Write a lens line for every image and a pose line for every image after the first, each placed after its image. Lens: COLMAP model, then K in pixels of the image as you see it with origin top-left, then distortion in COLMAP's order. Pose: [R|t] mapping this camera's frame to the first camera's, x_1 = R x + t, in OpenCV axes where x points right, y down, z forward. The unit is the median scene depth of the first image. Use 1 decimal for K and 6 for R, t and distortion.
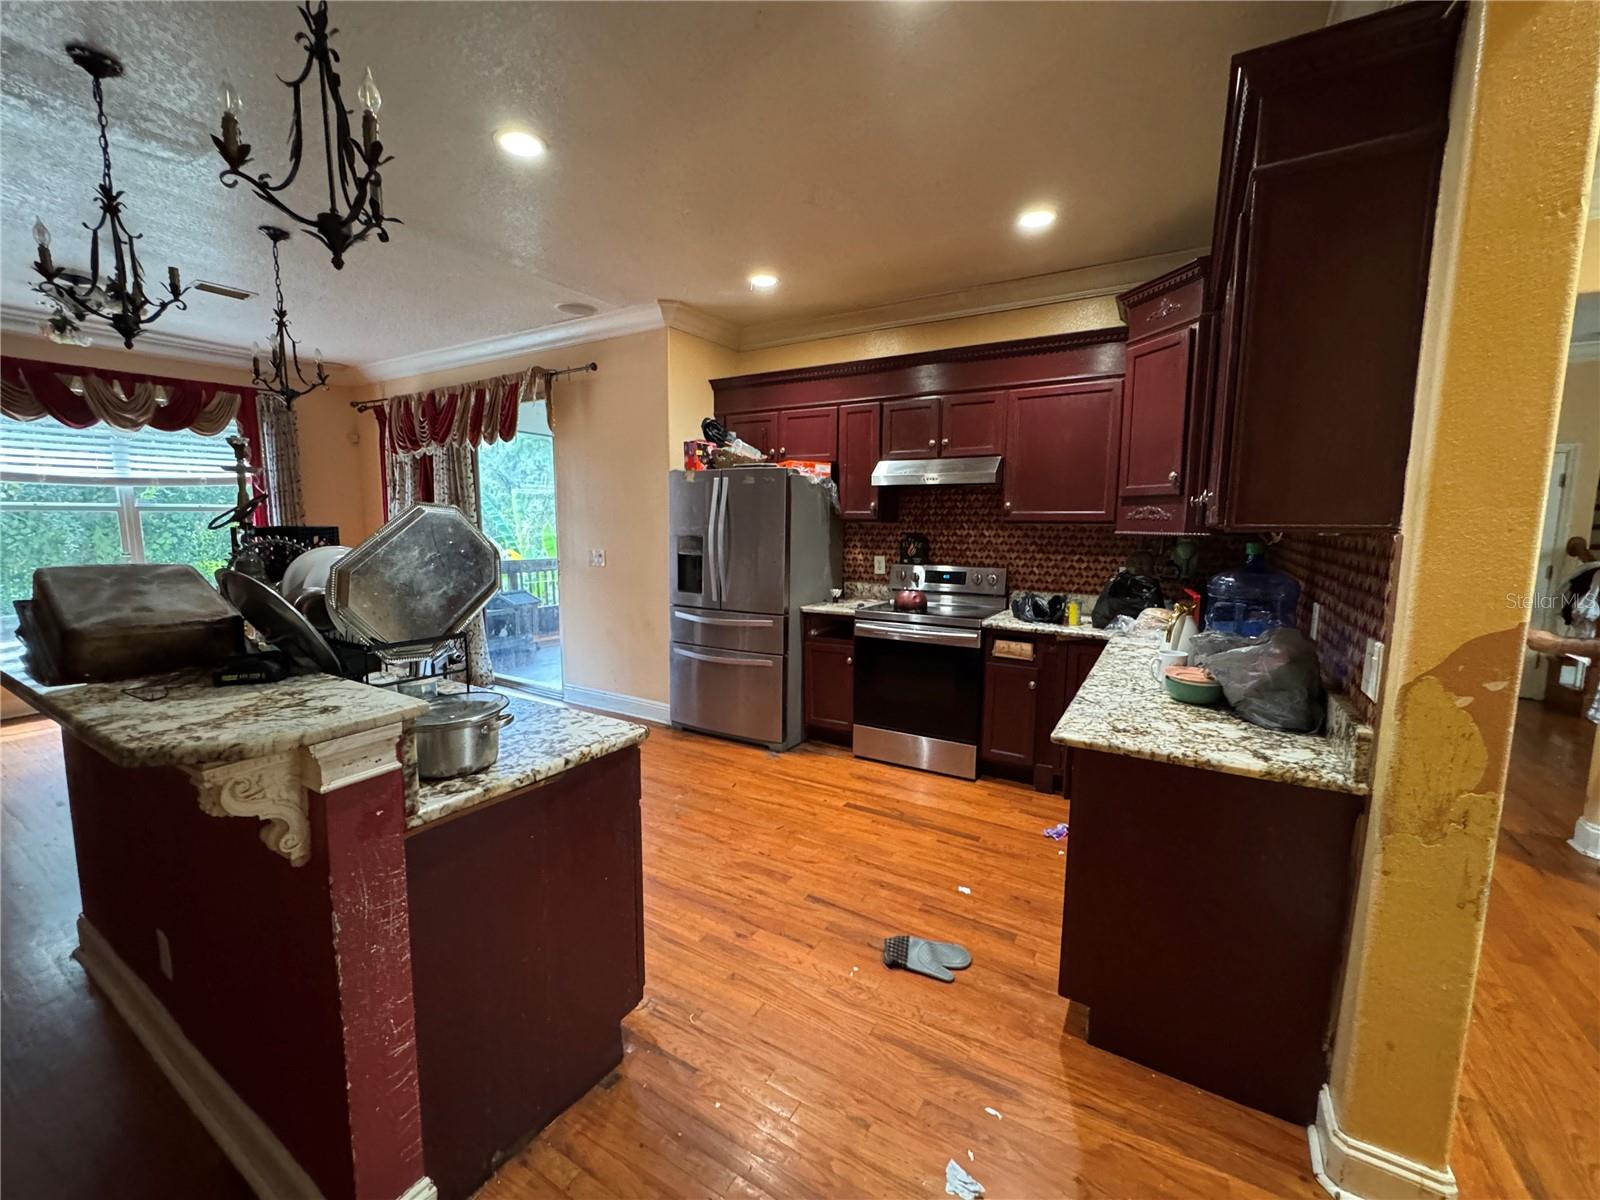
lens RADIAL K [[640.7, 0, 800.0], [0, 640.7, 600.0], [0, 0, 1]] dist [-0.009640, 0.000042]
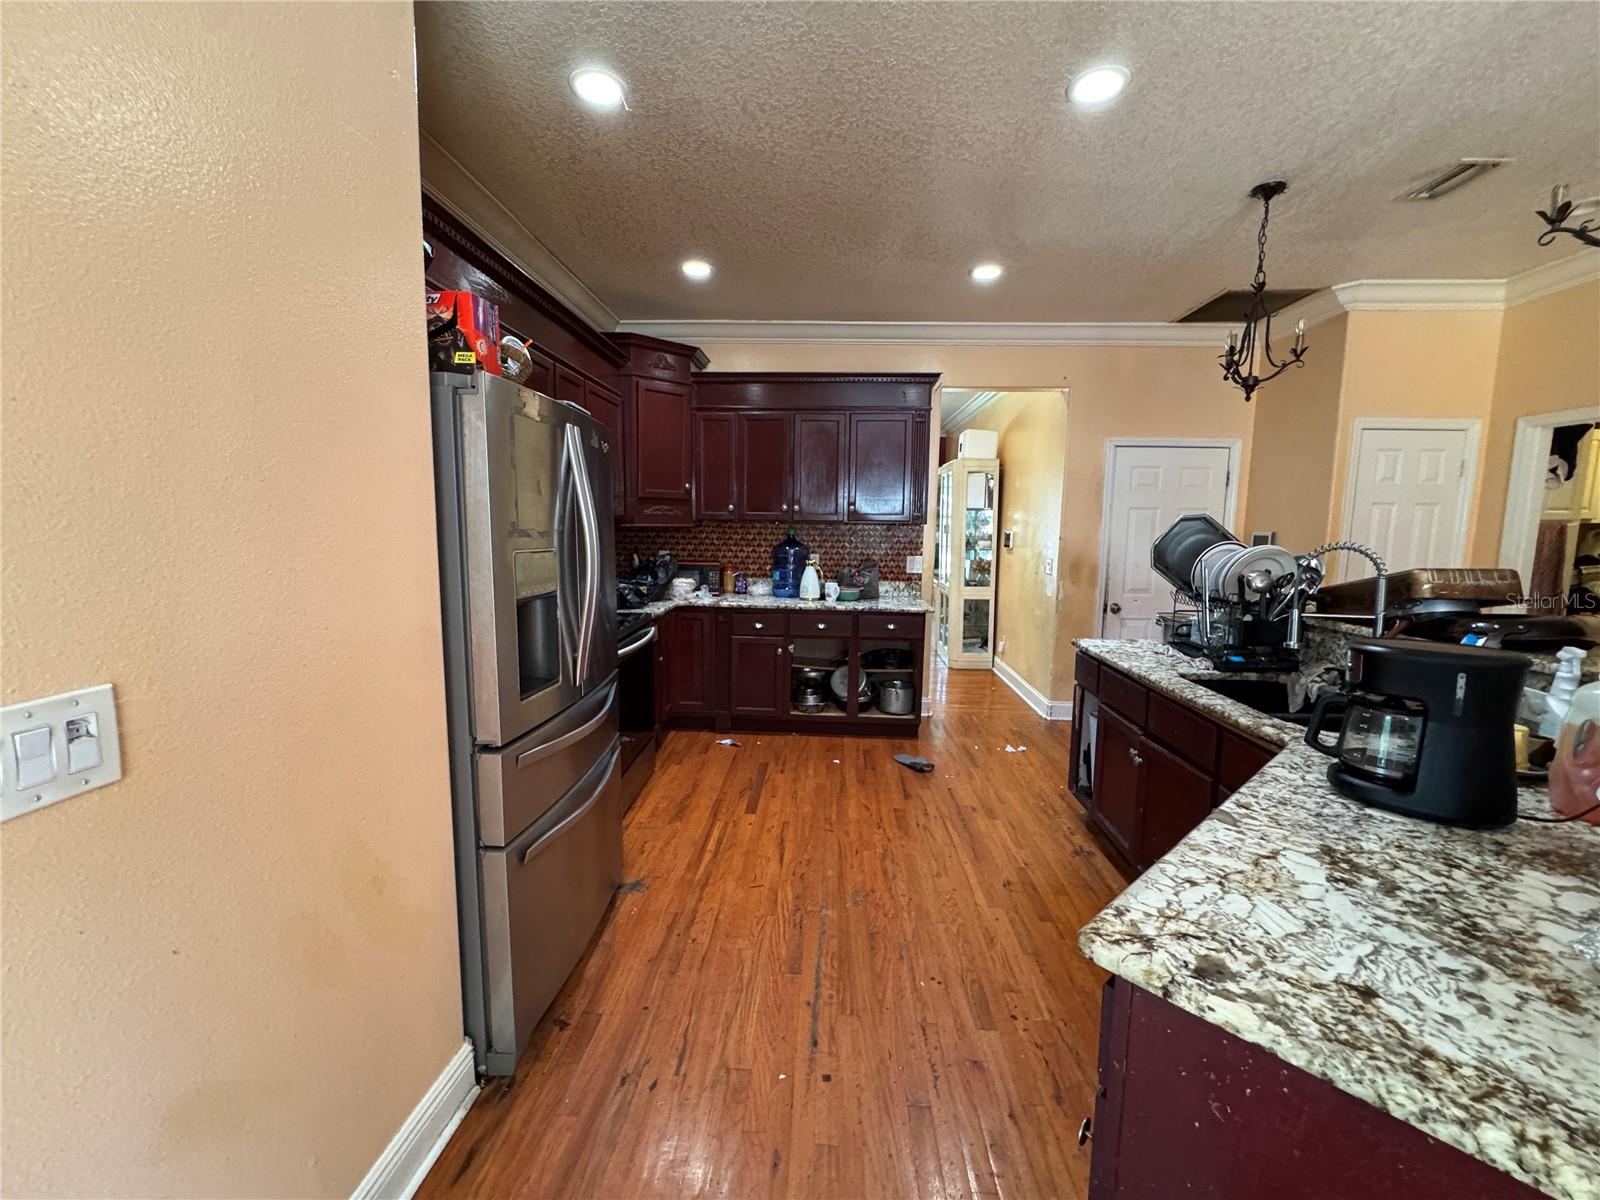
lens RADIAL K [[640.7, 0, 800.0], [0, 640.7, 600.0], [0, 0, 1]] dist [-0.009640, 0.000042]
pose [[-0.469936, -0.118792, 0.874671, -0.854282], [0.088752, 0.979523, 0.180717, -0.180951], [-0.878227, 0.162554, -0.449770, 1.461690]]
